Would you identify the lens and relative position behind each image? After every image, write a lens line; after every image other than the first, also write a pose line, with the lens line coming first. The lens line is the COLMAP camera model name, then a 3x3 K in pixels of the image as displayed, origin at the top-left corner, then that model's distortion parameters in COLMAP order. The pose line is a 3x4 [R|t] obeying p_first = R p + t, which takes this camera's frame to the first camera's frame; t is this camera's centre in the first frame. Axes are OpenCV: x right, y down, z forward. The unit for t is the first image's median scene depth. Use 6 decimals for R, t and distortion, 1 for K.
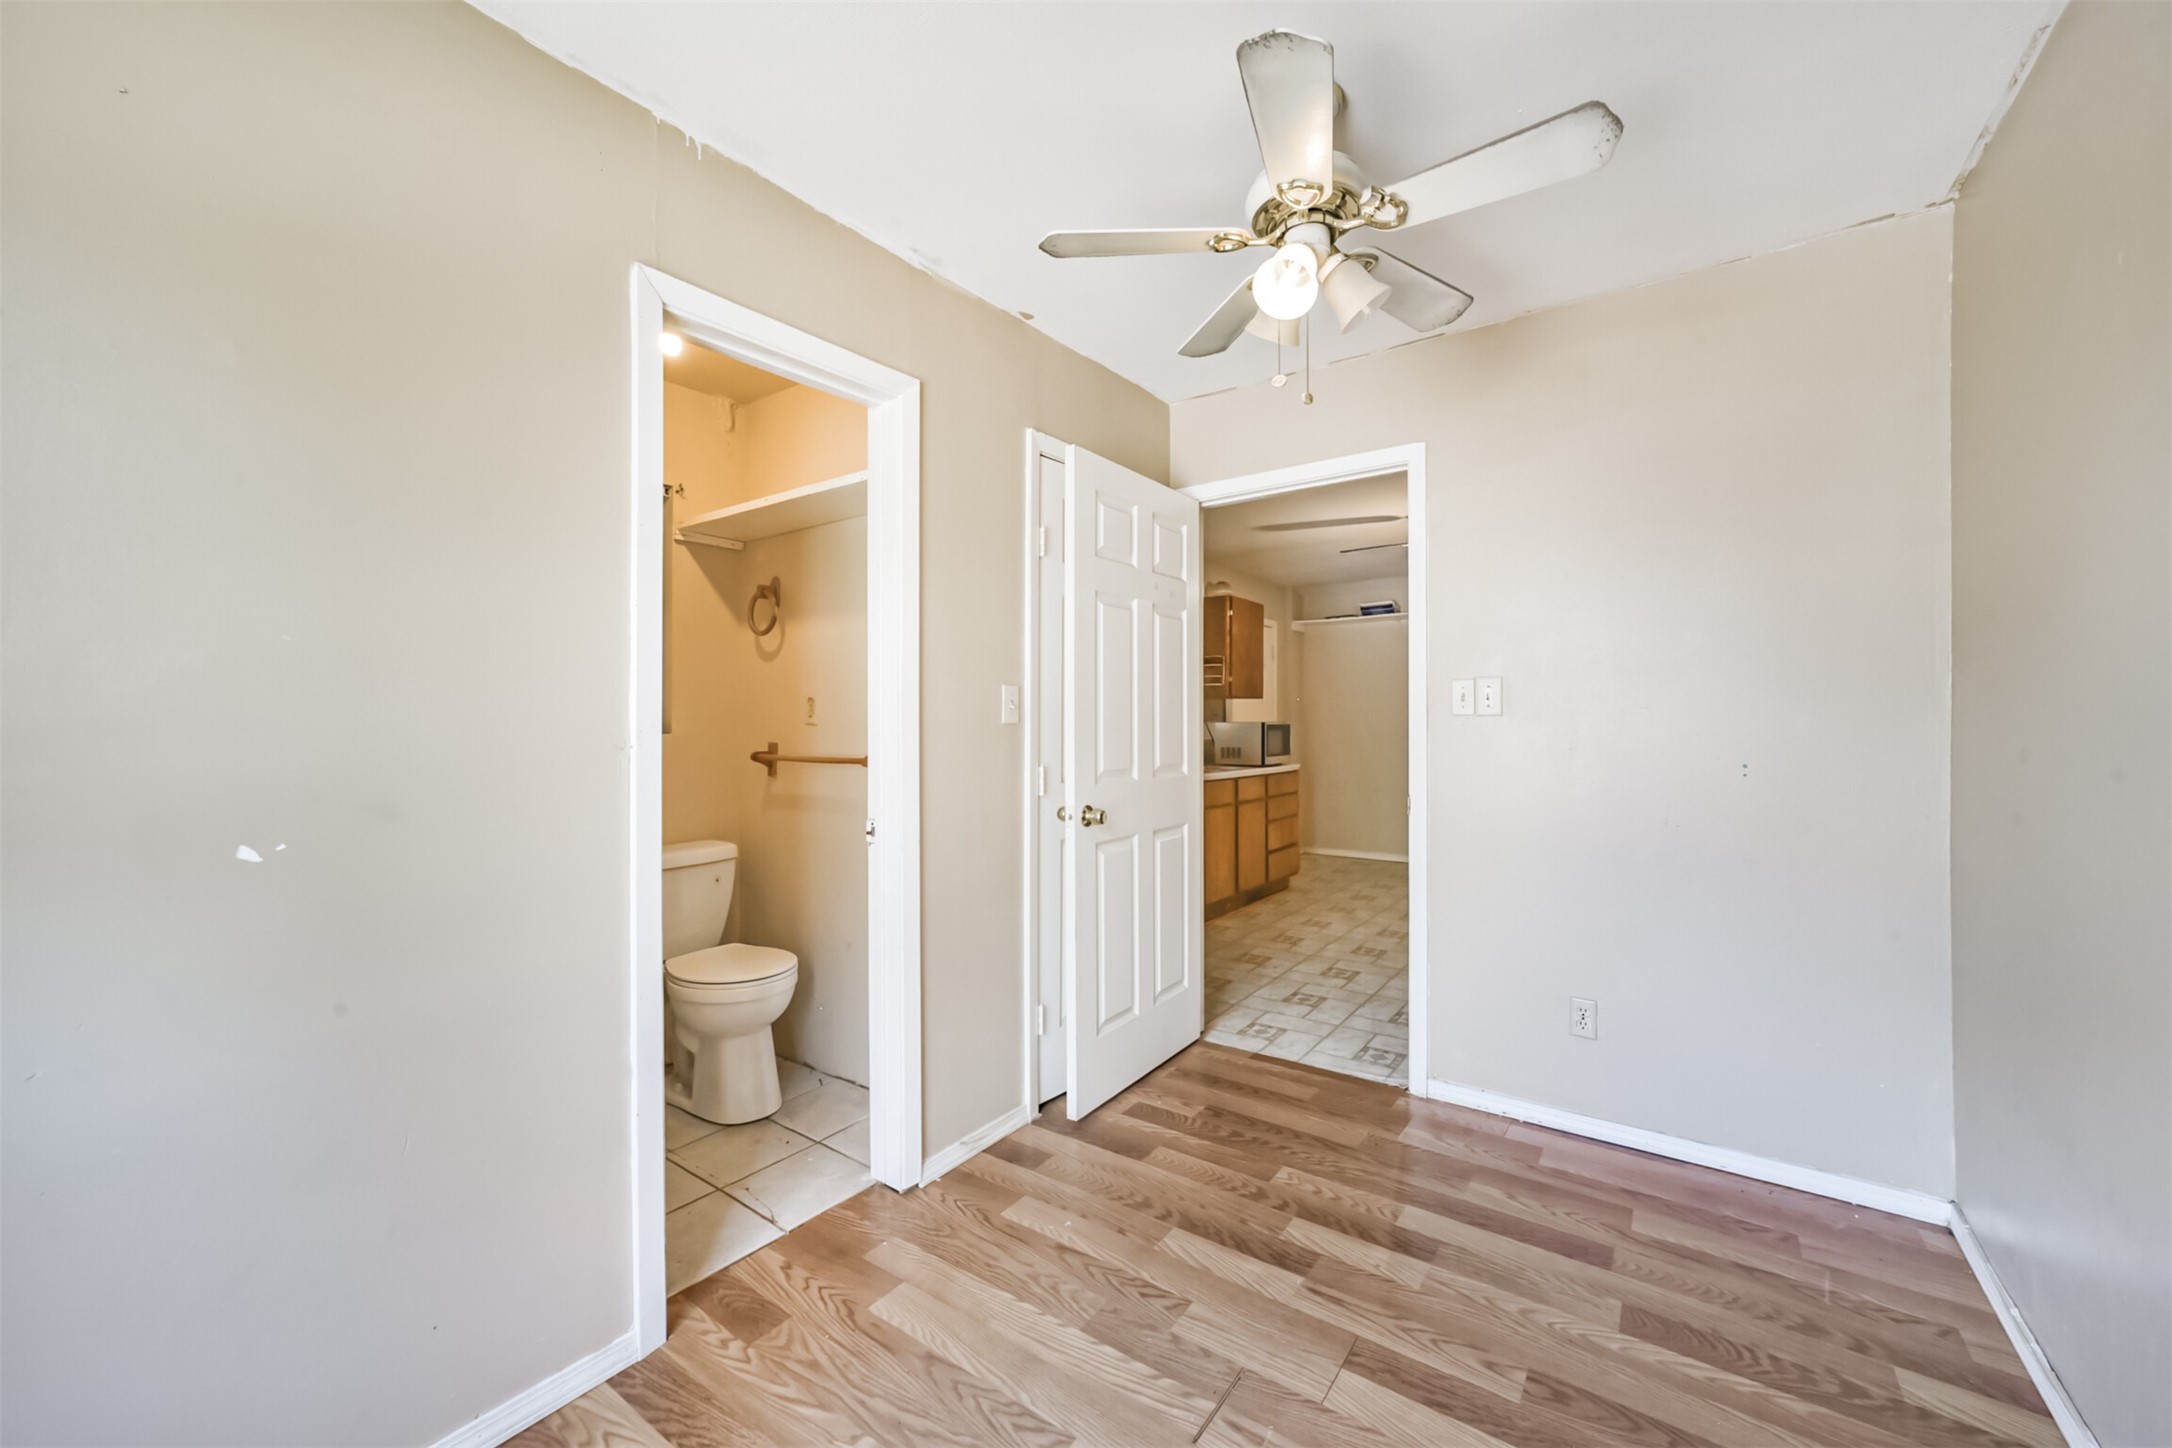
lens RADIAL K [[852.7, 0, 1091.0], [0, 852.7, 735.5], [0, 0, 1]] dist [-0.021243, 0.009067]
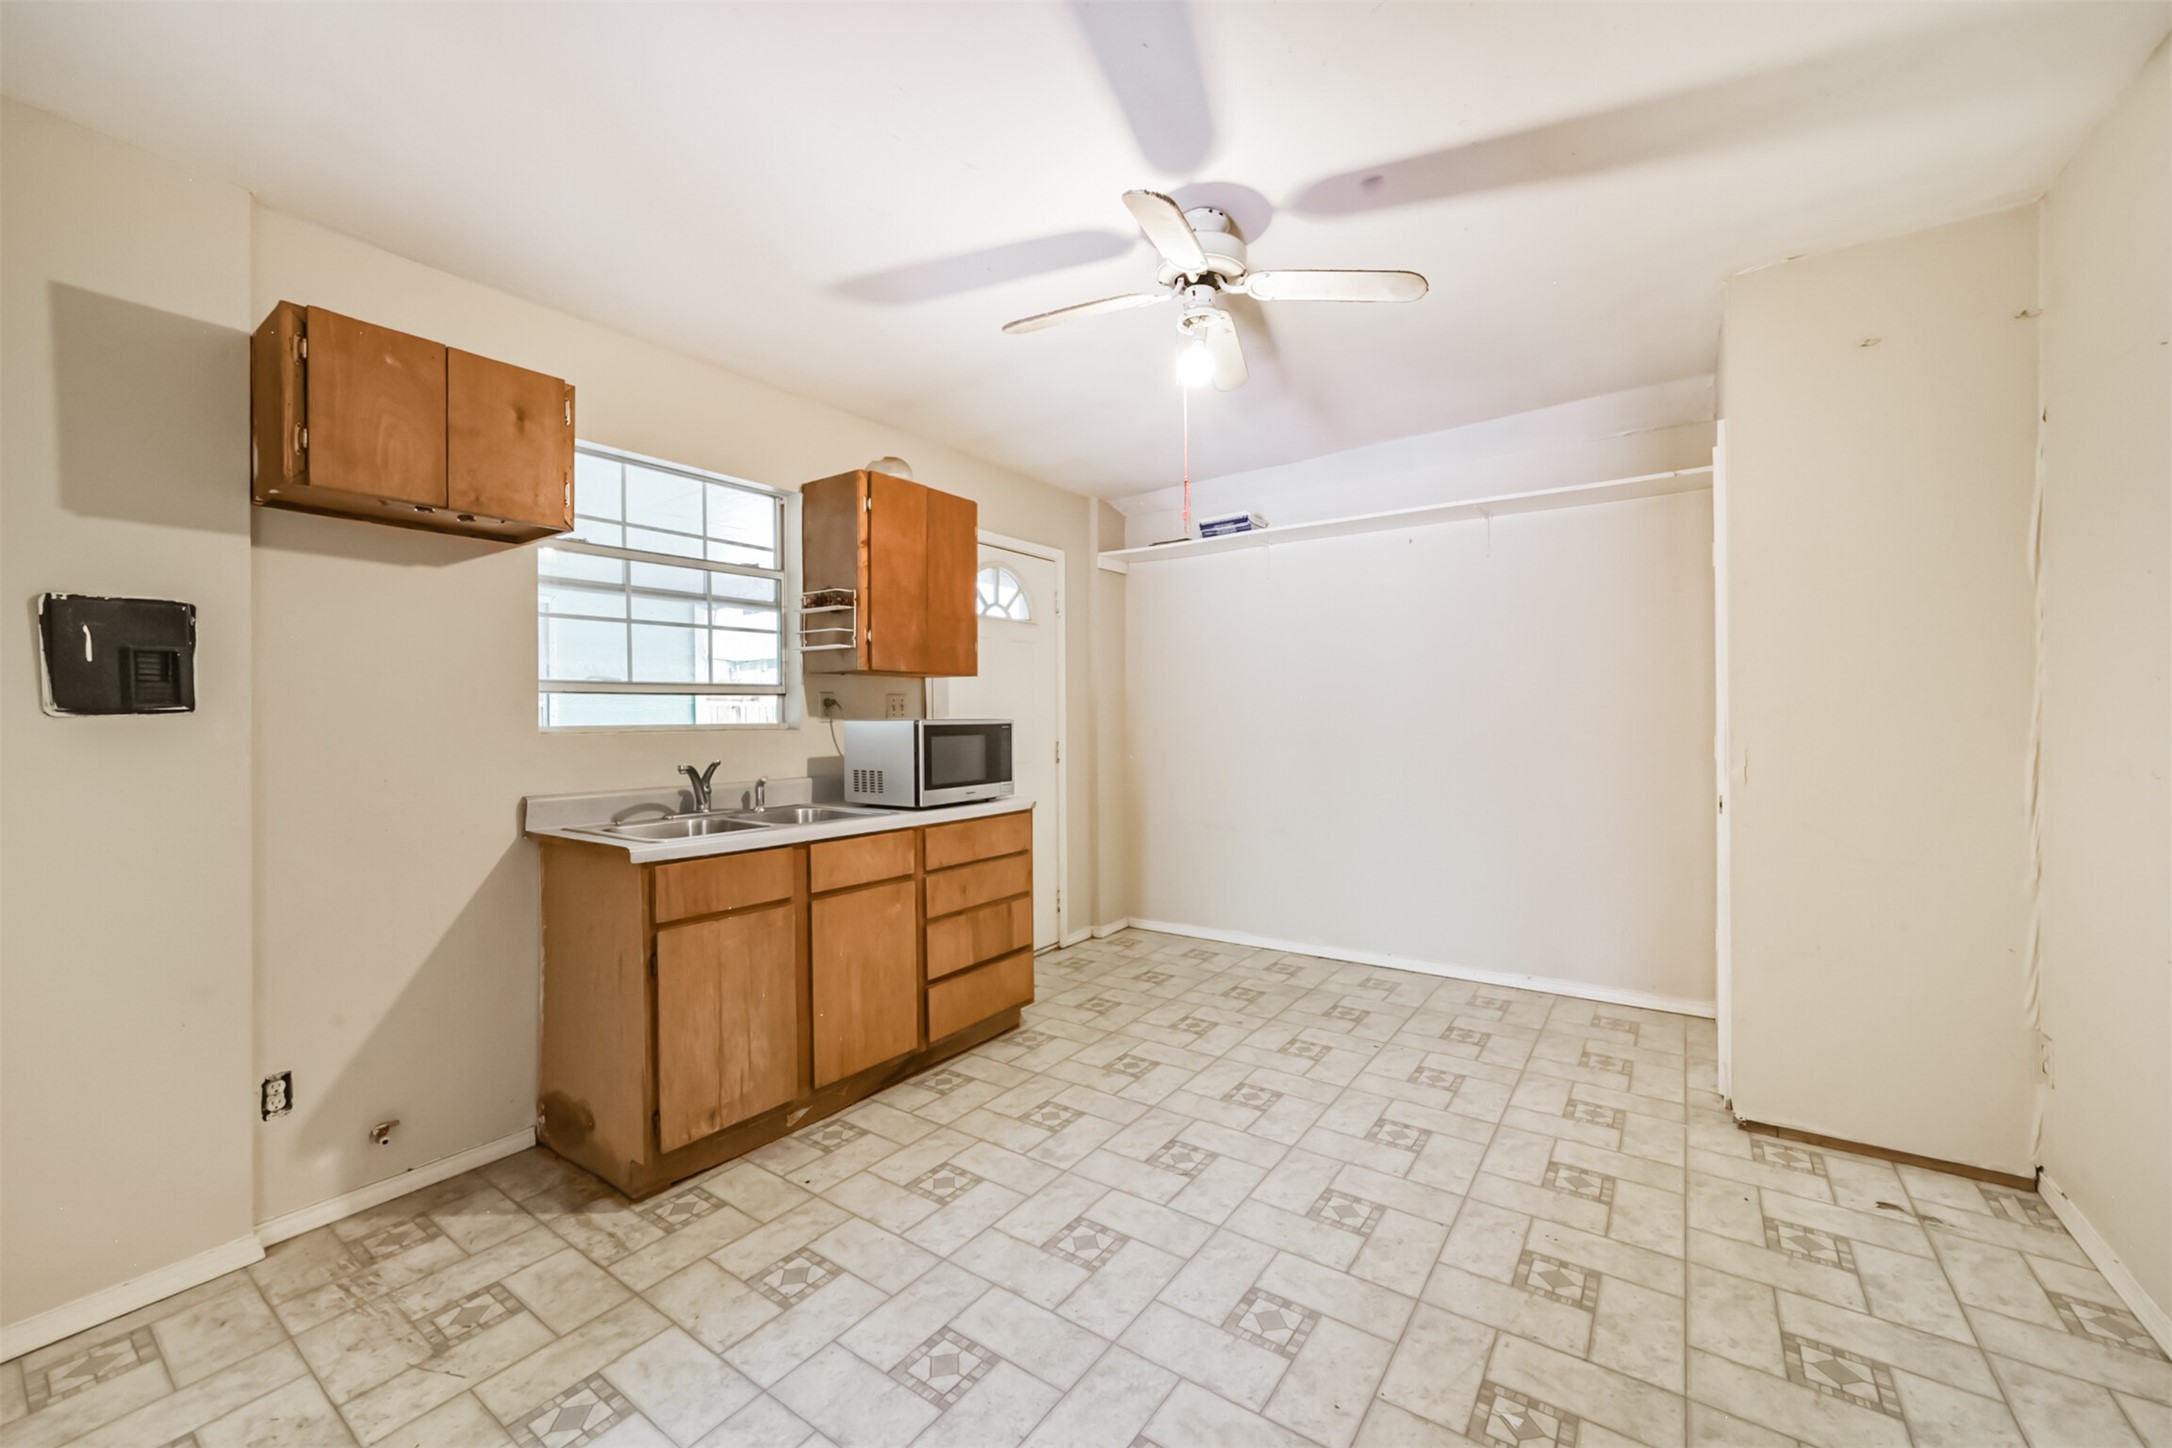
lens RADIAL K [[852.7, 0, 1091.0], [0, 852.7, 735.5], [0, 0, 1]] dist [-0.021243, 0.009067]
pose [[0.999995, 0.000539, -0.003138, 0.296622], [-0.000516, 0.999973, 0.007352, -0.010201], [0.003142, -0.007350, 0.999968, 0.491723]]
